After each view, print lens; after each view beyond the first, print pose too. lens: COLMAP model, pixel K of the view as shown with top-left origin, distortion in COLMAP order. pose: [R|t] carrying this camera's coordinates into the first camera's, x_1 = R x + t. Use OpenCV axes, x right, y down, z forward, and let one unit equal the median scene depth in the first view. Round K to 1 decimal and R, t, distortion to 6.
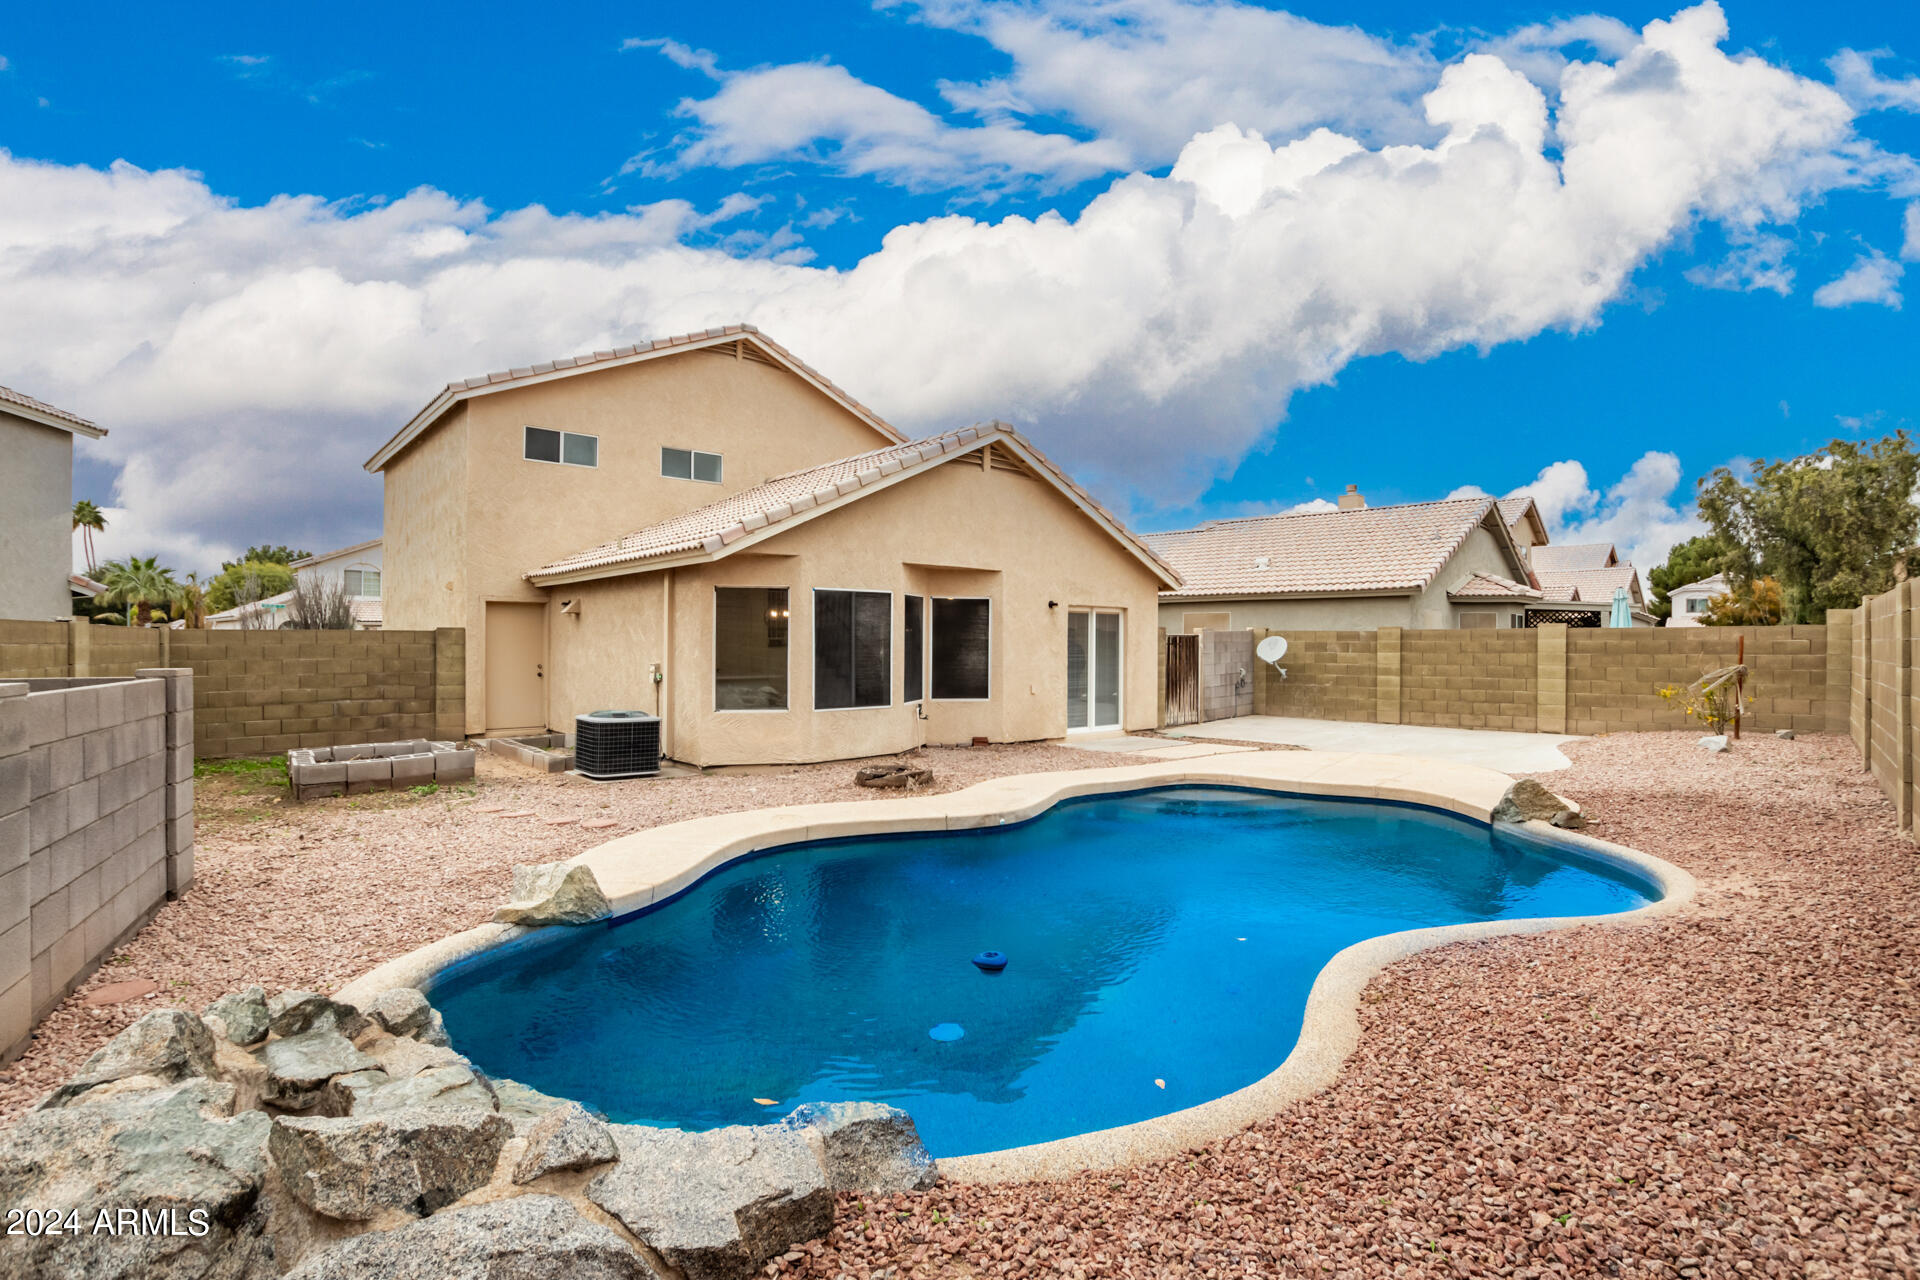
lens RADIAL K [[884.8, 0, 967.1], [0, 884.8, 638.5], [0, 0, 1]] dist [0.003705, -0.000137]
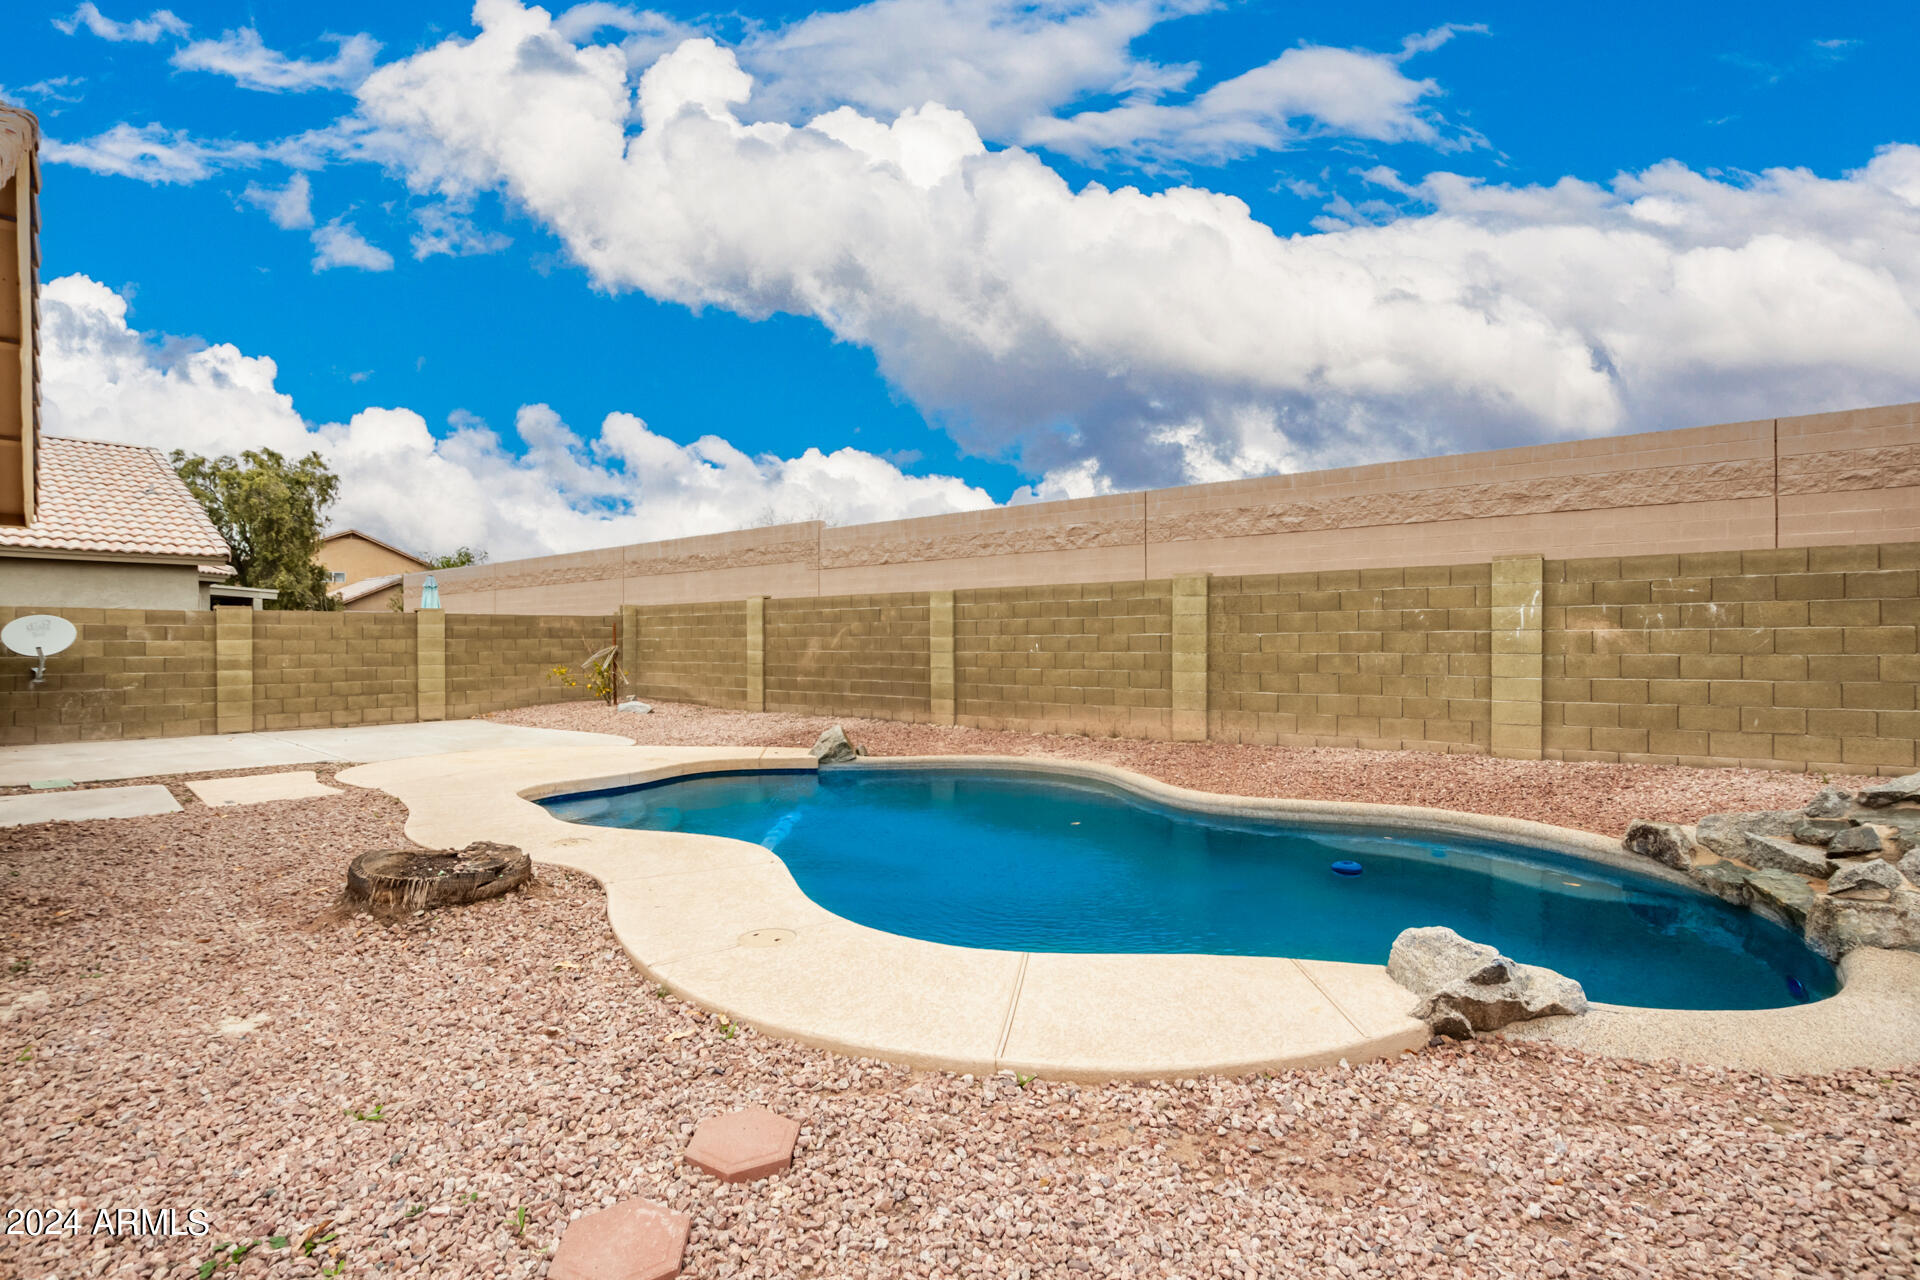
lens RADIAL K [[884.8, 0, 968.7], [0, 884.8, 637.6], [0, 0, 1]] dist [0.003705, -0.000137]
pose [[0.026189, -0.000991, 0.999657, -0.279362], [-0.002365, 0.999997, 0.001053, 0.011969], [-0.999654, -0.002392, 0.026187, 0.357492]]
